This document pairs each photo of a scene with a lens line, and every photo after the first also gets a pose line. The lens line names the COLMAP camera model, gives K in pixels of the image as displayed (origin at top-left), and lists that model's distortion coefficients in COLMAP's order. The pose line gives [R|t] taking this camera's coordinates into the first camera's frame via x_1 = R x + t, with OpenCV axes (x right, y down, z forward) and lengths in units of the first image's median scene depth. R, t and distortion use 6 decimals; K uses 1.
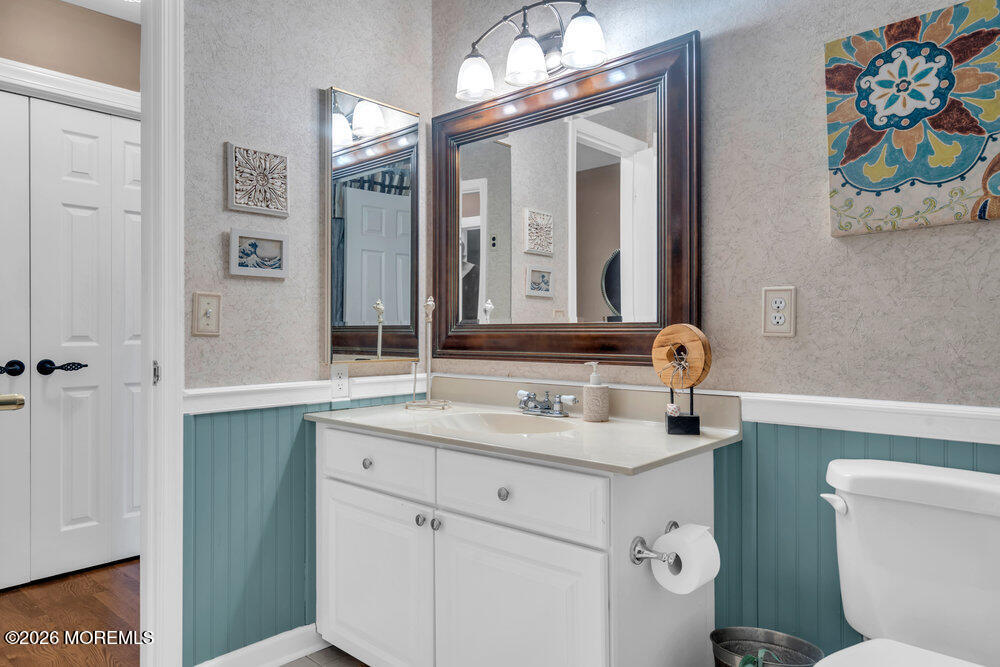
lens RADIAL K [[640.9, 0, 494.8], [0, 640.9, 330.9], [0, 0, 1]] dist [-0.001092, -0.001073]
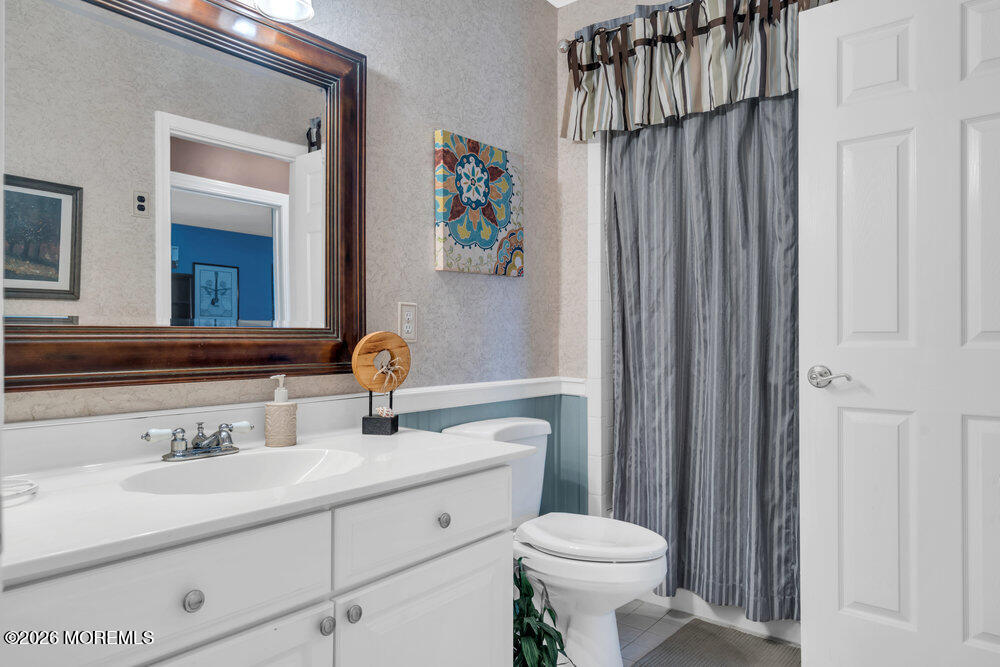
lens RADIAL K [[640.9, 0, 494.6], [0, 640.9, 337.7], [0, 0, 1]] dist [-0.001092, -0.001073]
pose [[-0.058148, 0.001682, 0.998307, -0.900490], [-0.000497, 0.999998, -0.001714, 0.002007], [-0.998308, -0.000596, -0.058147, 1.002185]]
